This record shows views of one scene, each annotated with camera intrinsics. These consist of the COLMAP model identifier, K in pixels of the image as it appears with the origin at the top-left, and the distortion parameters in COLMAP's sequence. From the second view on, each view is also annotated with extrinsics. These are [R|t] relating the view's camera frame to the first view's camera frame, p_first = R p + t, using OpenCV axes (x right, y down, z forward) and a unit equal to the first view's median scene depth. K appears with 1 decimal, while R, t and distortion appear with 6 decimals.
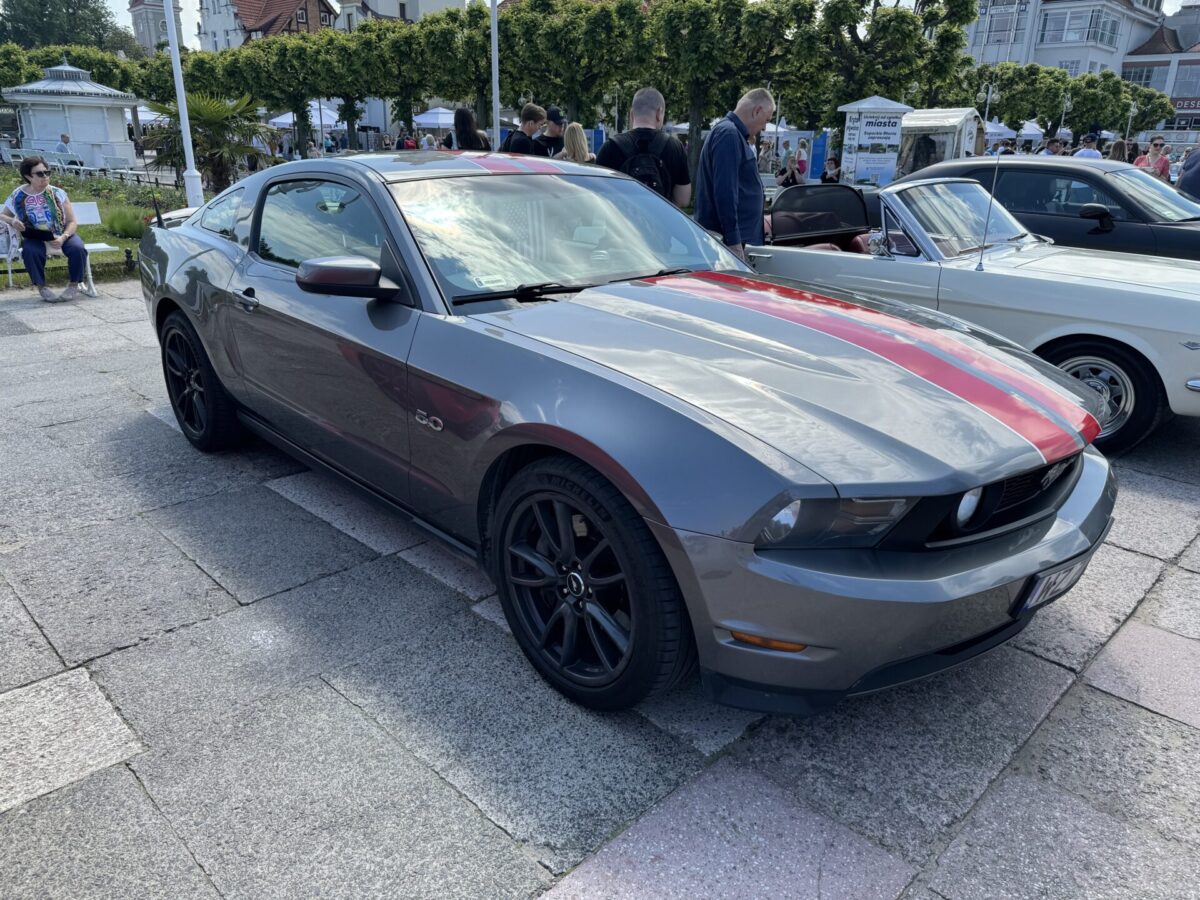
lens RADIAL K [[864.1, 0, 598.5], [0, 864.1, 456.6], [0, 0, 1]] dist [-0.001708, -0.003114]
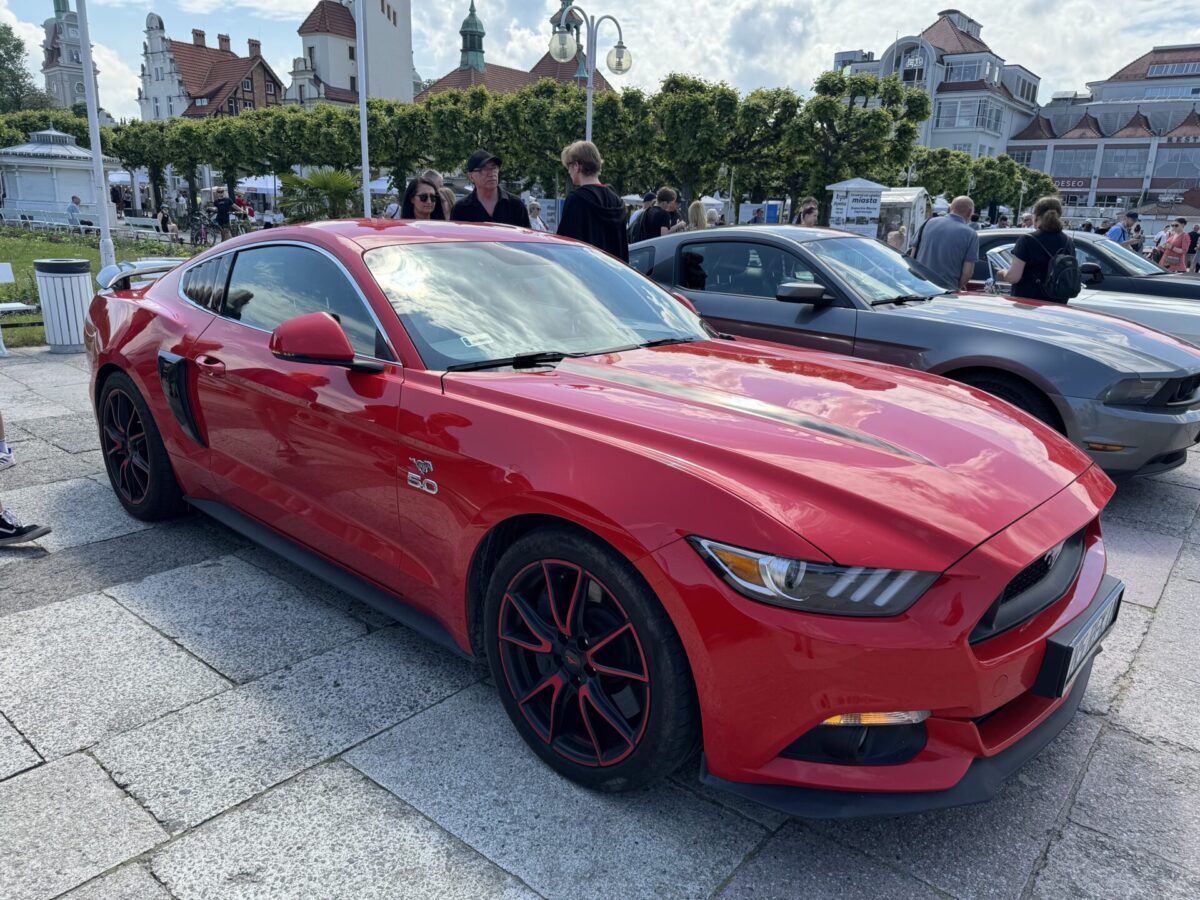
lens RADIAL K [[875.4, 0, 607.1], [0, 875.4, 446.3], [0, 0, 1]] dist [0.000816, -0.006135]
pose [[0.993742, -0.015729, 0.110589, -0.078546], [0.025031, 0.996215, -0.083239, 0.021915], [-0.108861, 0.085486, 0.990374, -0.063701]]
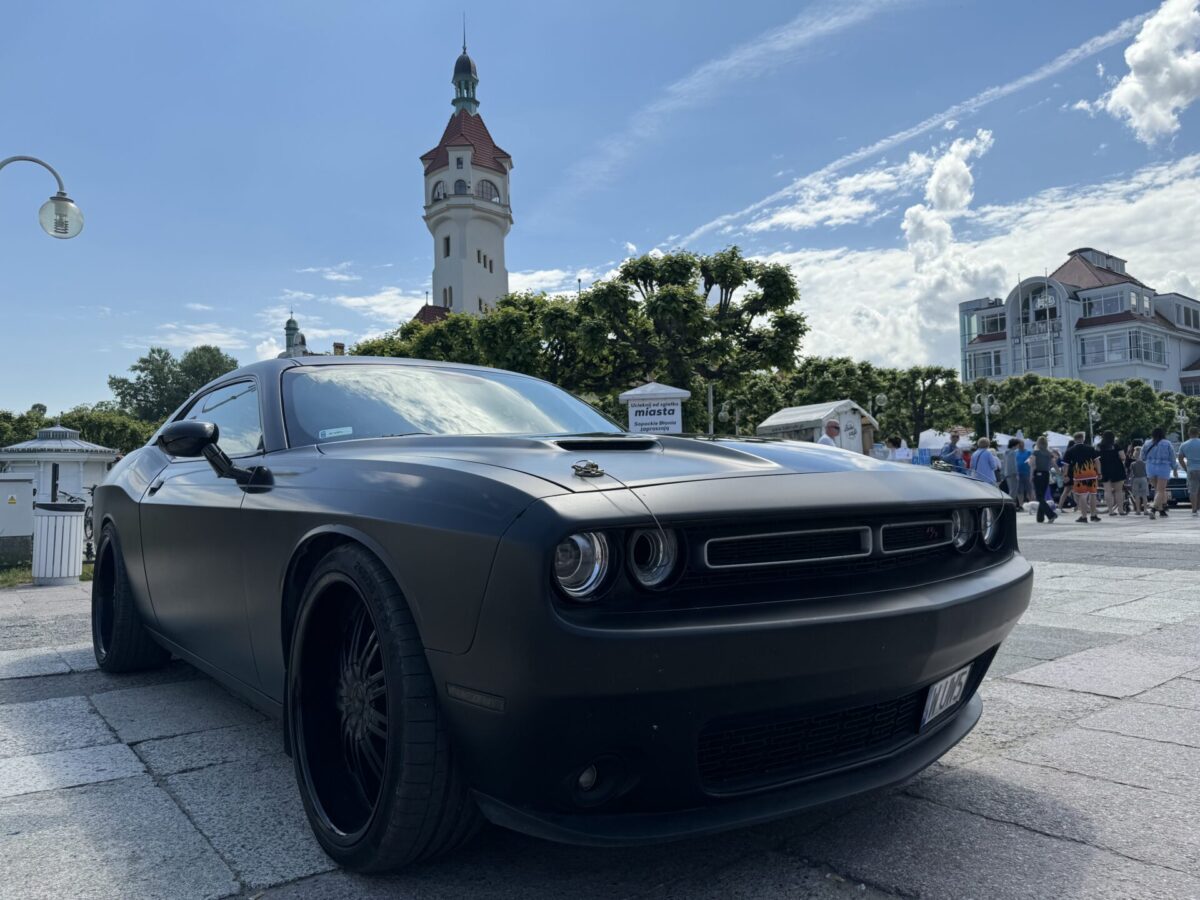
lens RADIAL K [[846.1, 0, 600.0], [0, 846.1, 450.0], [0, 0, 1]] dist [0.023591, -0.047155]
pose [[0.989948, -0.050415, -0.132140, 0.177125], [-0.004124, 0.923623, -0.383280, -0.023440], [0.141371, 0.379972, 0.914131, 0.132861]]
